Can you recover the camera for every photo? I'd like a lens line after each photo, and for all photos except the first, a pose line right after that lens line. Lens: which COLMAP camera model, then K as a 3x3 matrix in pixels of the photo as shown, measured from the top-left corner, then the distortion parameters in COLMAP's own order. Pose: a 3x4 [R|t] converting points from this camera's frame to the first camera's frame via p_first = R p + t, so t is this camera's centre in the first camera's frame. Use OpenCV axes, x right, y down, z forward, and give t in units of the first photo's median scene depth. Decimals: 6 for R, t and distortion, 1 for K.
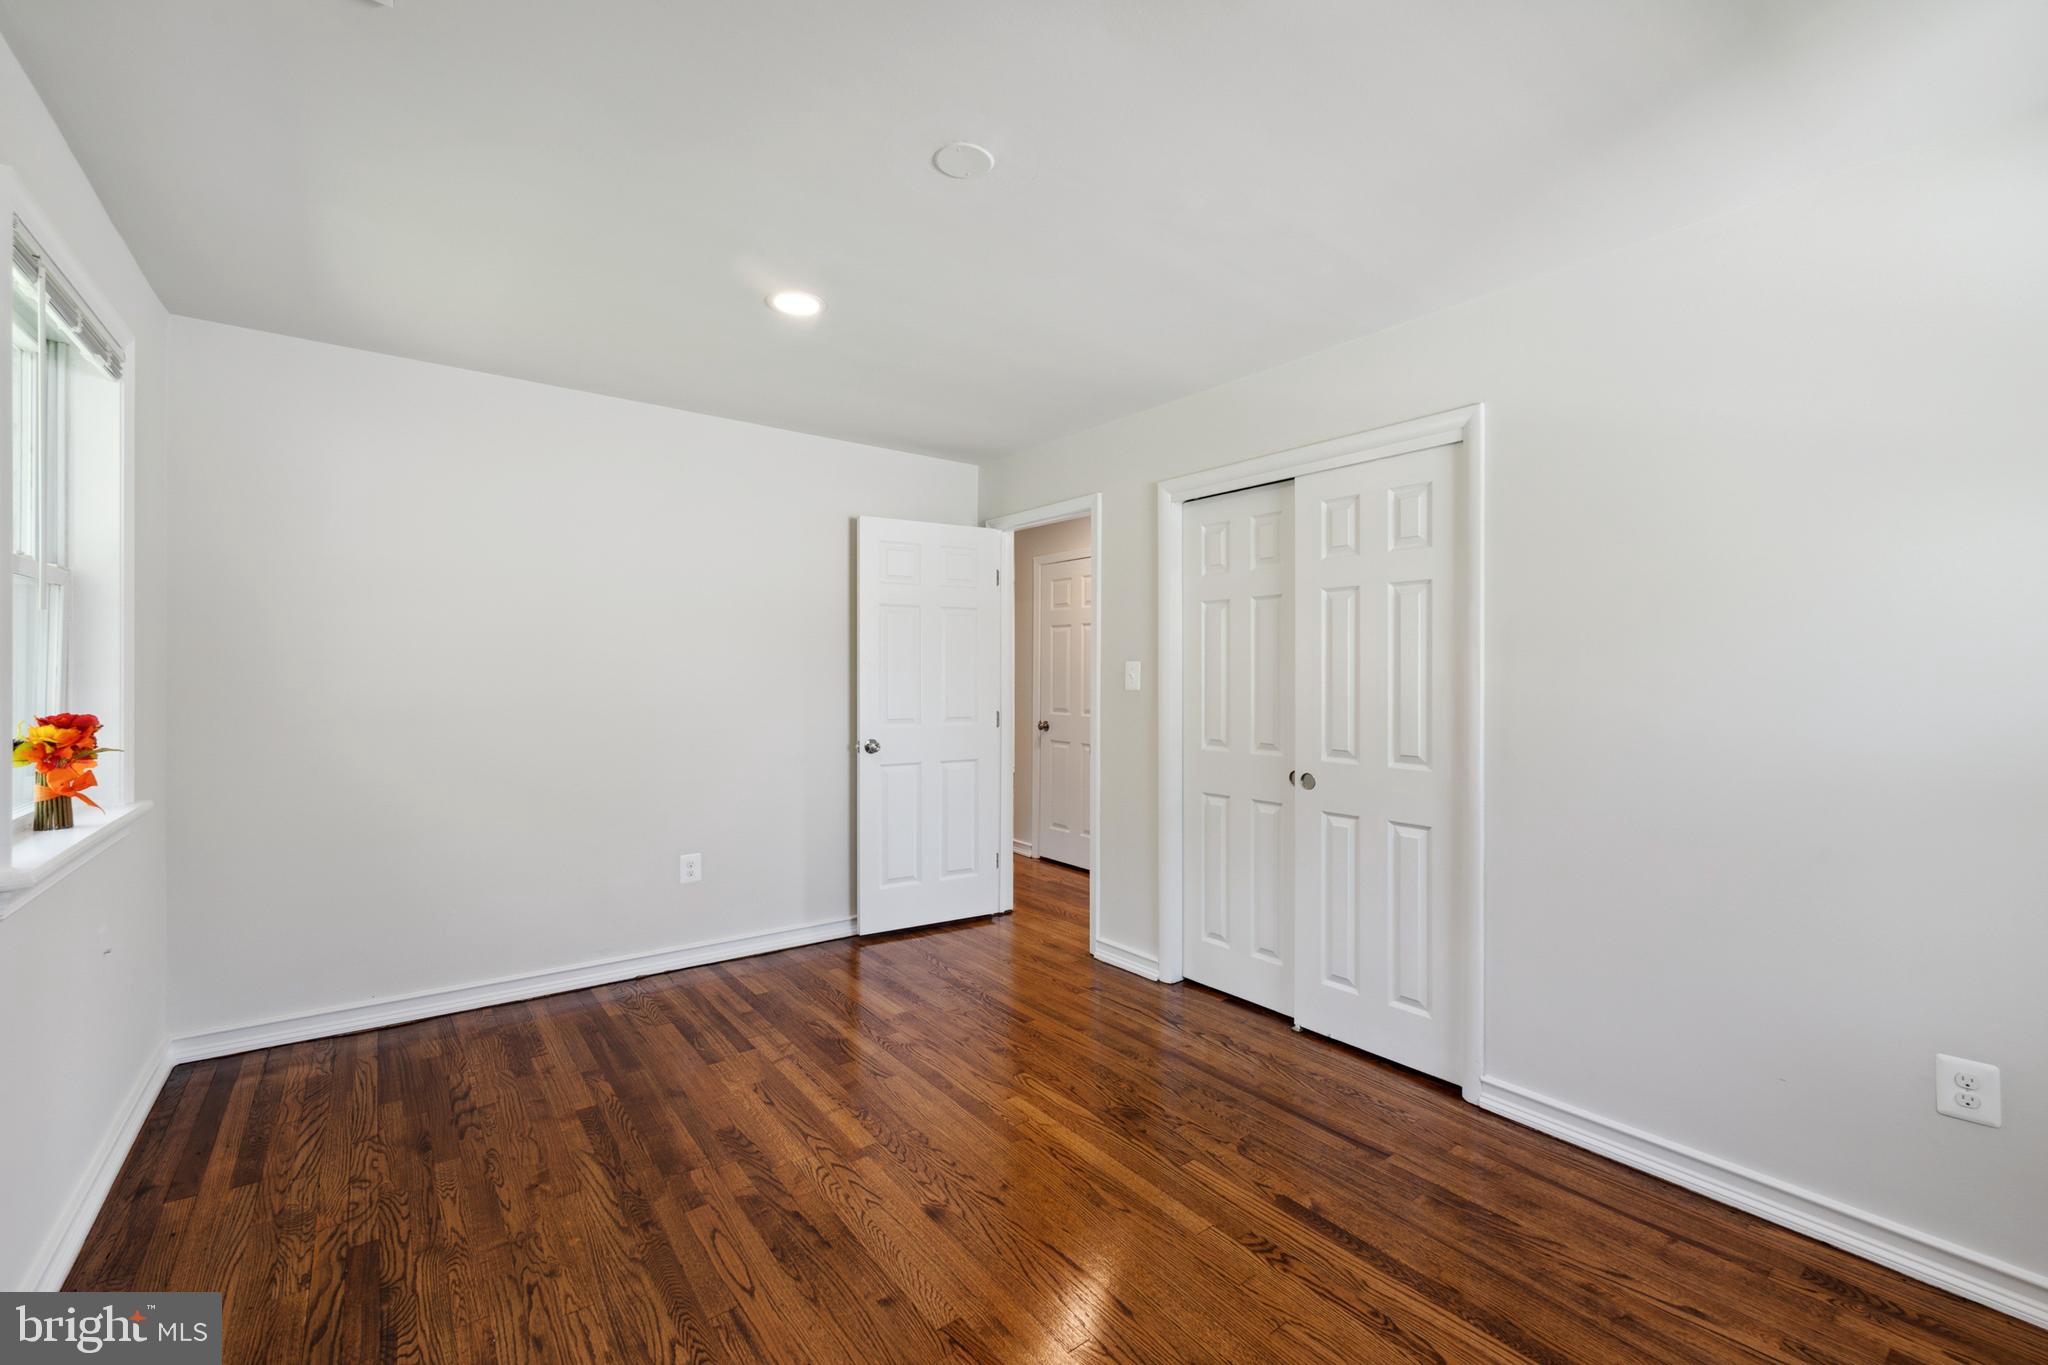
lens RADIAL K [[840.0, 0, 1024.6], [0, 840.0, 674.7], [0, 0, 1]] dist [-0.003520, 0.000295]
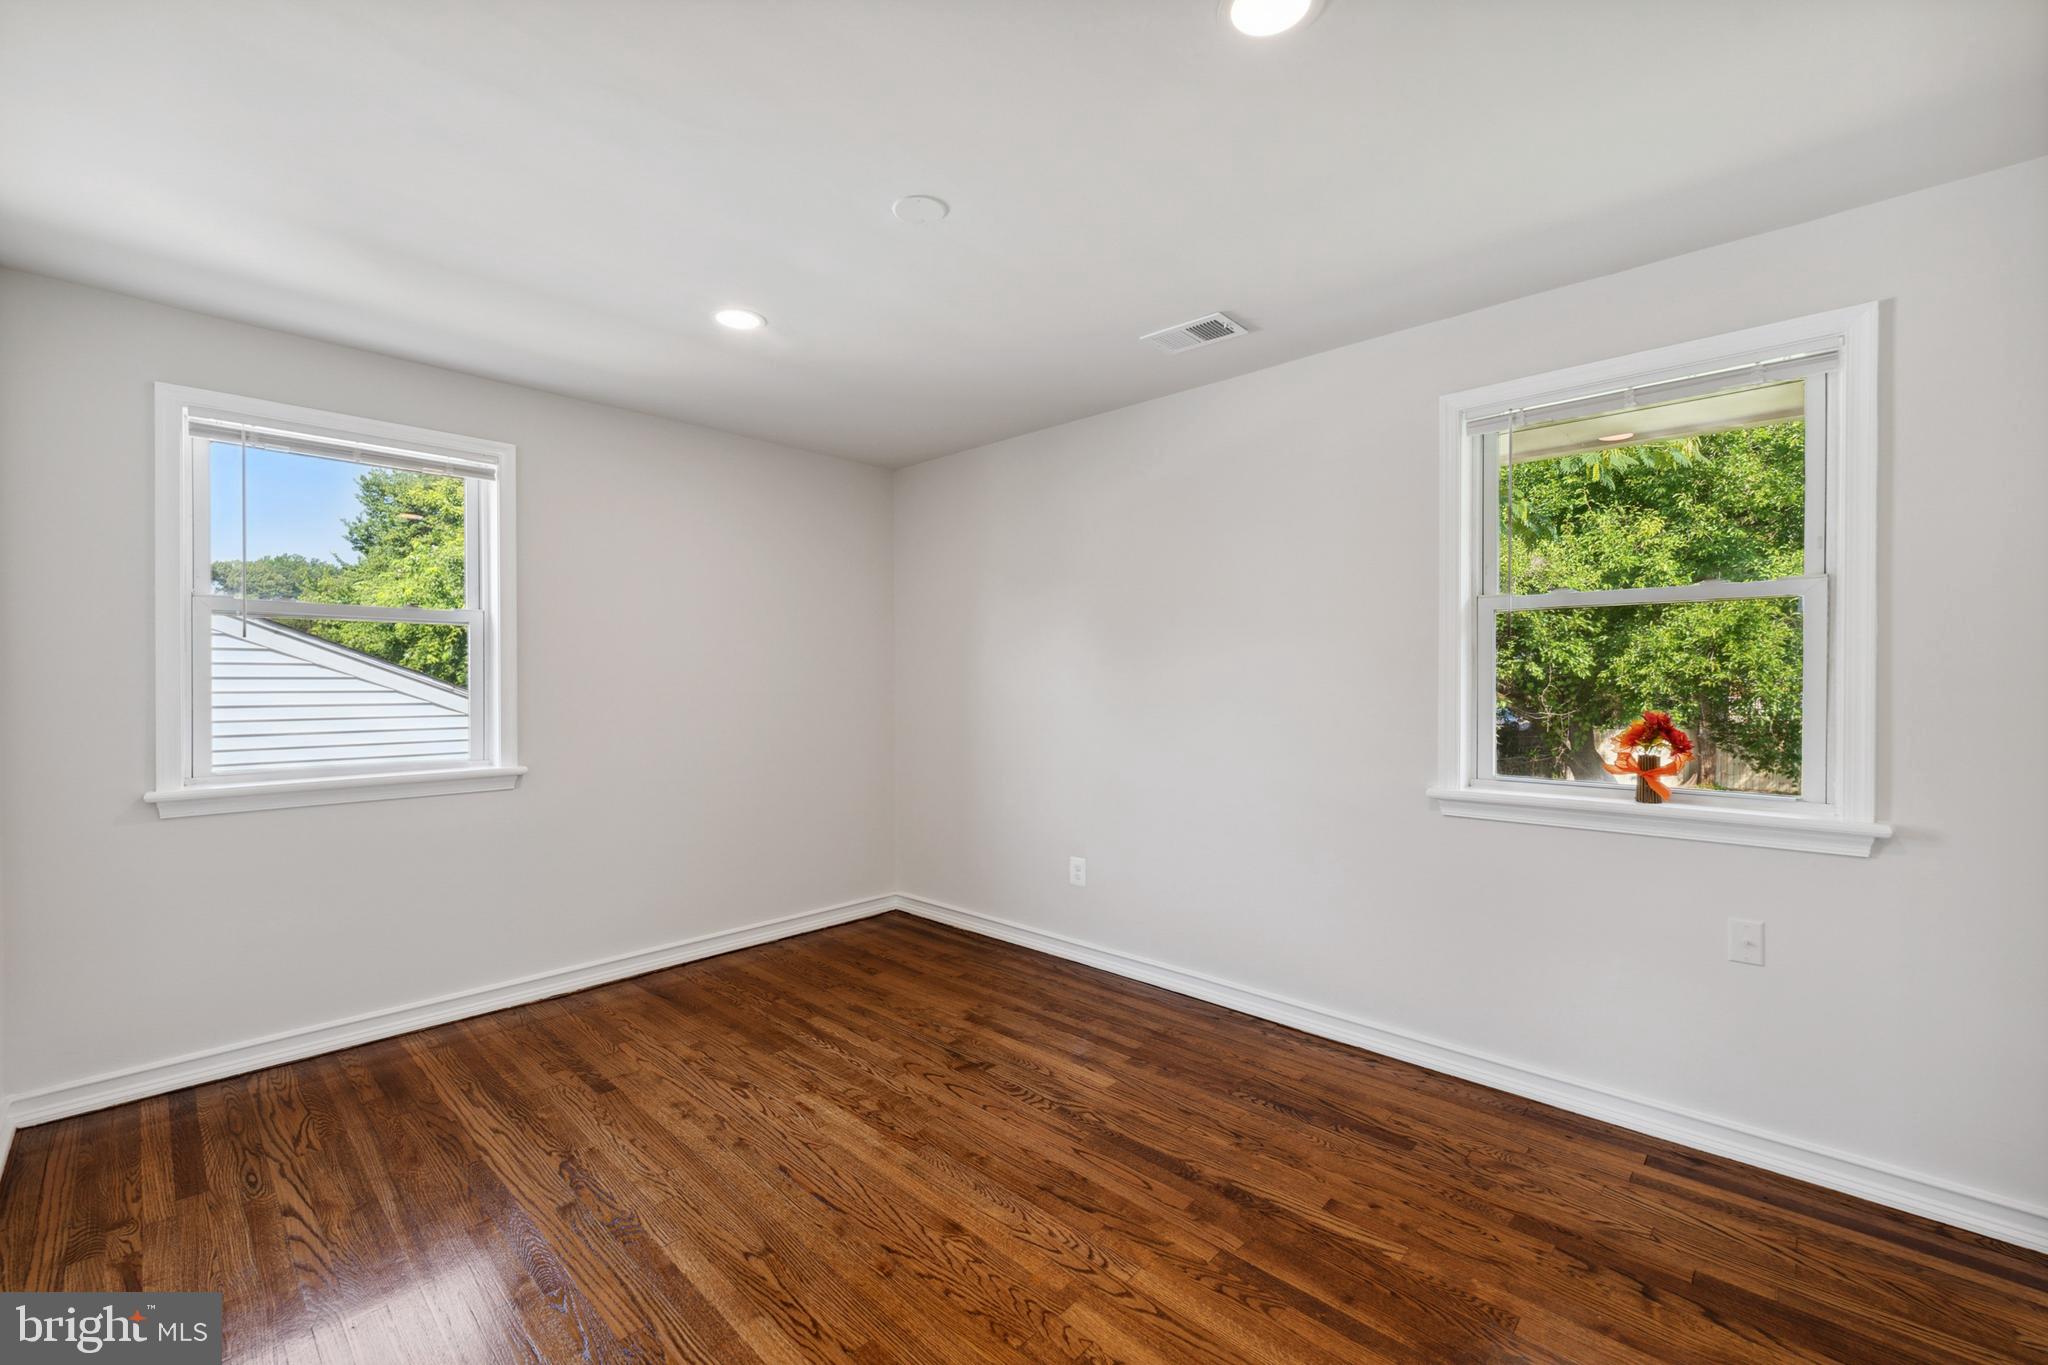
lens RADIAL K [[840.0, 0, 1022.5], [0, 840.0, 682.1], [0, 0, 1]] dist [-0.003520, 0.000295]
pose [[-0.988025, -0.004582, -0.154223, -0.032578], [-0.004752, 0.999988, 0.000730, 0.004710], [0.154218, 0.001454, -0.988036, 1.940688]]
